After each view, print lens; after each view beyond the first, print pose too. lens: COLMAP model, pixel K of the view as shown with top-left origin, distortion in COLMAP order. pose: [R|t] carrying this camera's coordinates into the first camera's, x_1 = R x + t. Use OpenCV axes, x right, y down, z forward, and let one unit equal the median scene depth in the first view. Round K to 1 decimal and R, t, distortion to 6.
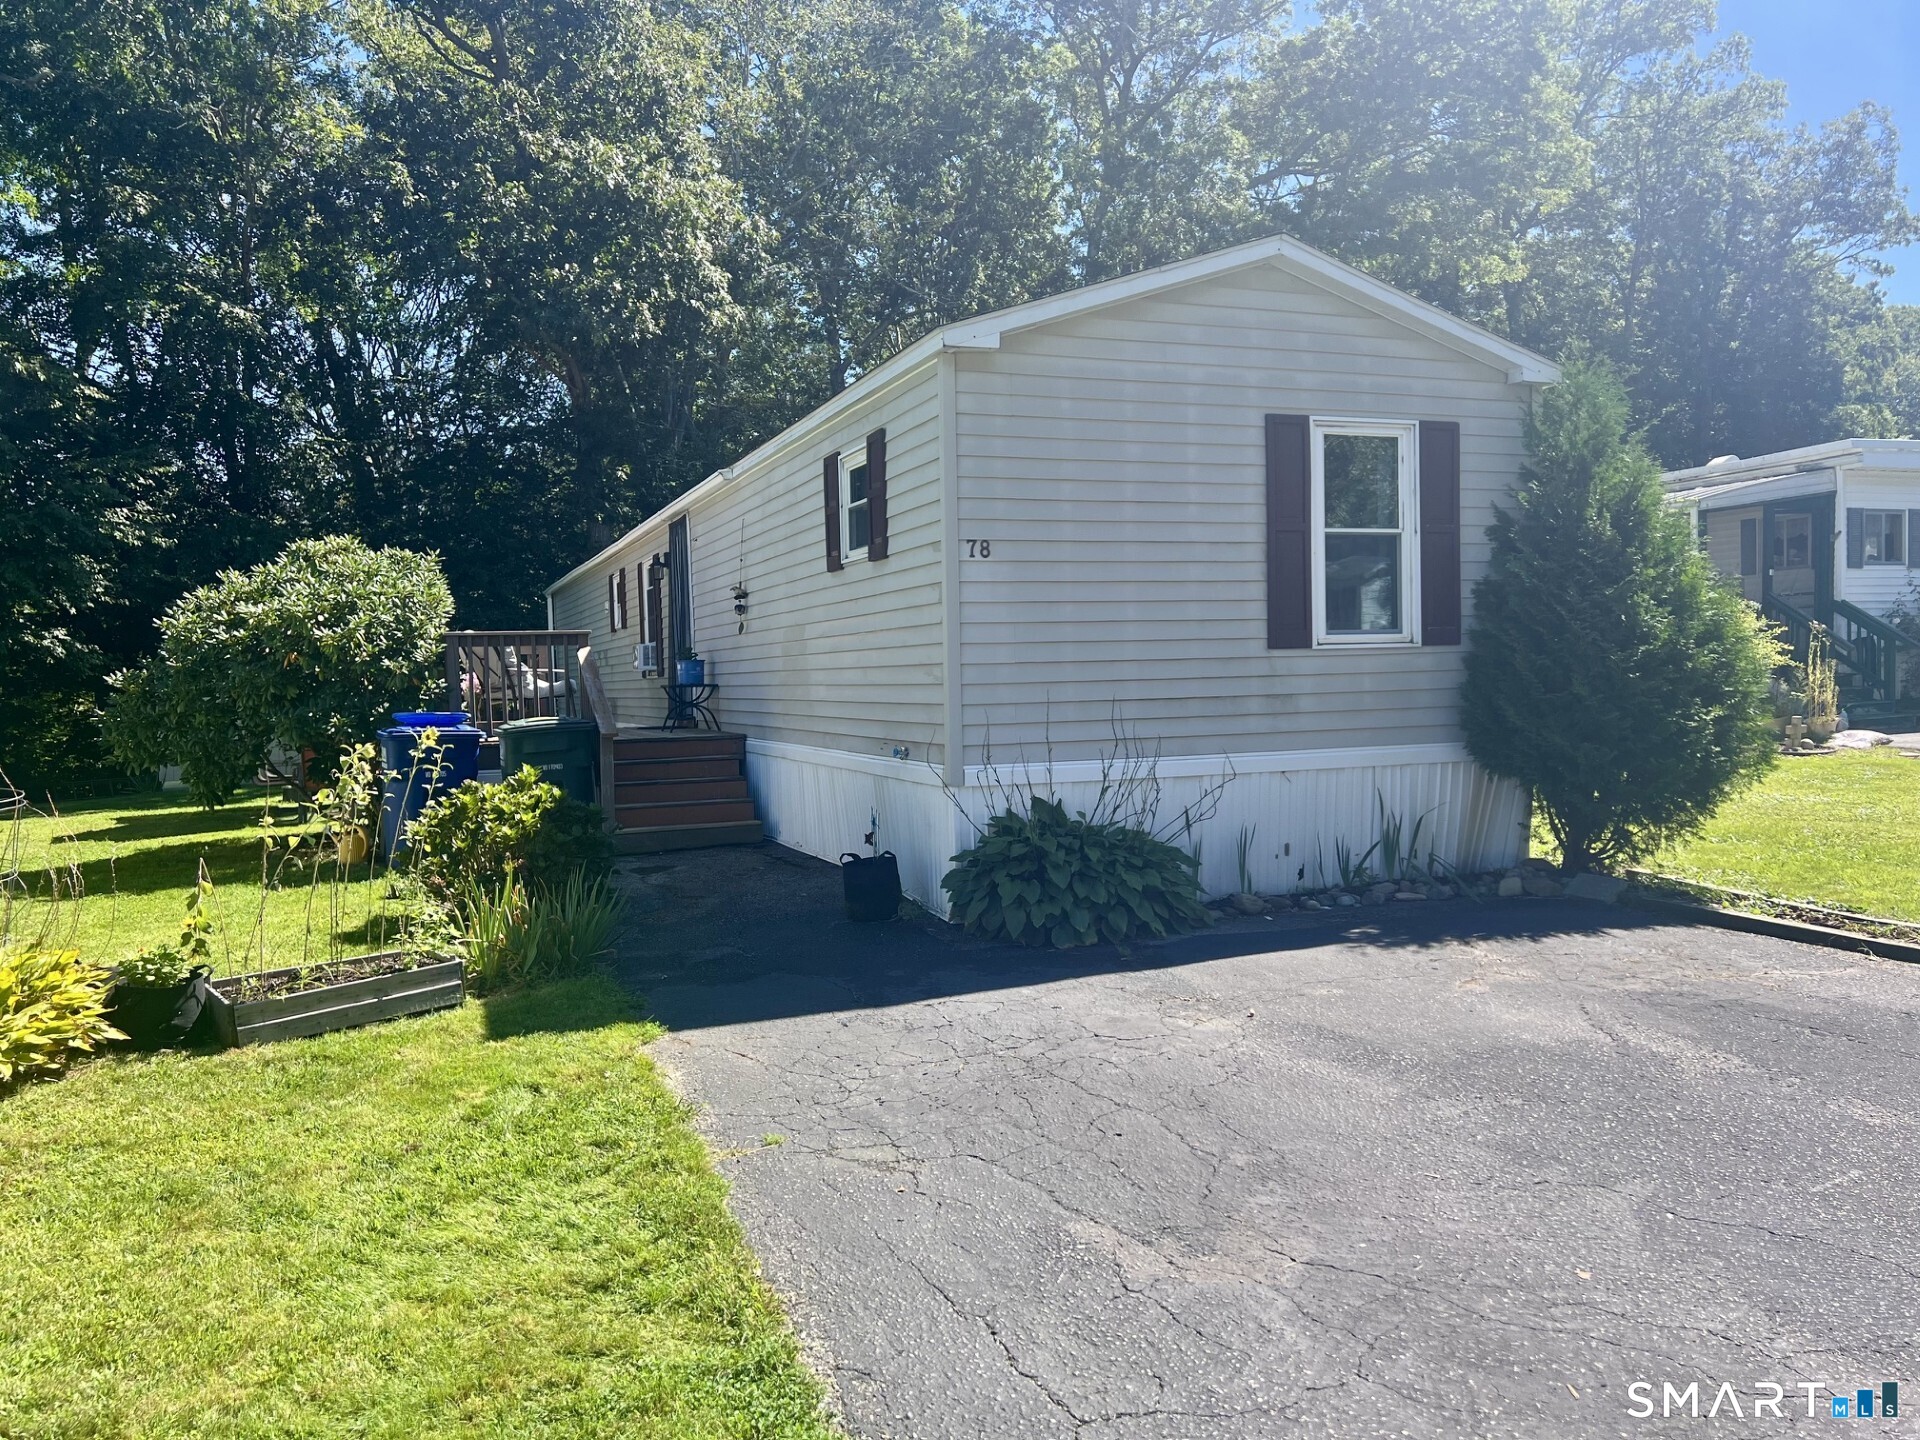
lens RADIAL K [[1440.4, 0, 955.8], [0, 1440.4, 733.4], [0, 0, 1]] dist [0.036817, -0.046670]
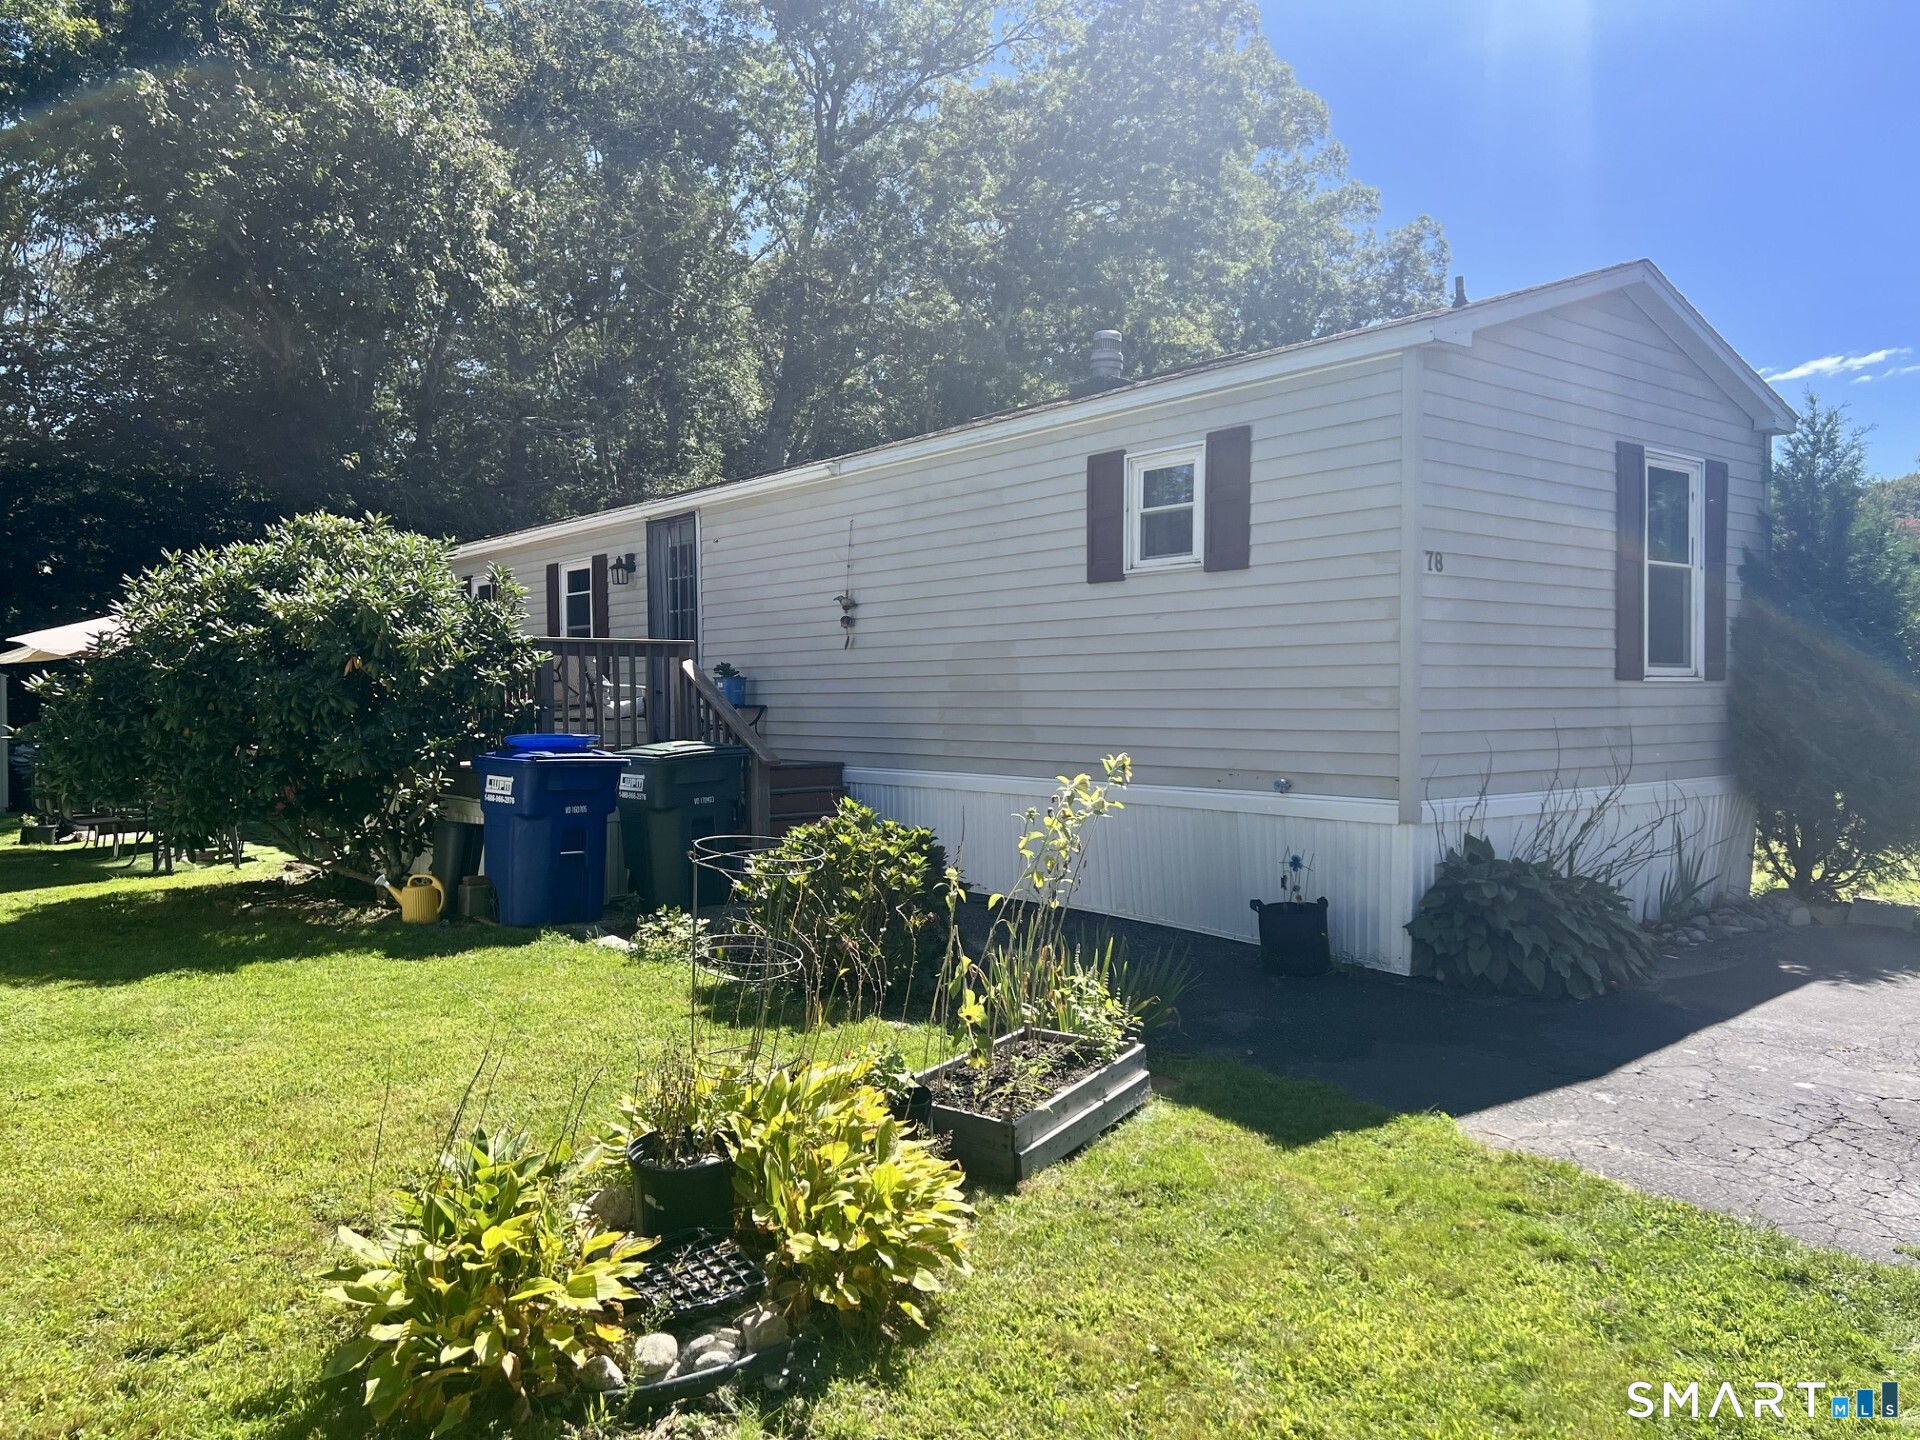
lens RADIAL K [[1440.4, 0, 955.8], [0, 1440.4, 733.4], [0, 0, 1]] dist [0.036817, -0.046670]
pose [[0.952253, 0.011657, 0.305087, -0.476112], [-0.005395, 0.999757, -0.021359, 0.001107], [-0.305262, 0.018694, 0.952085, 0.189321]]
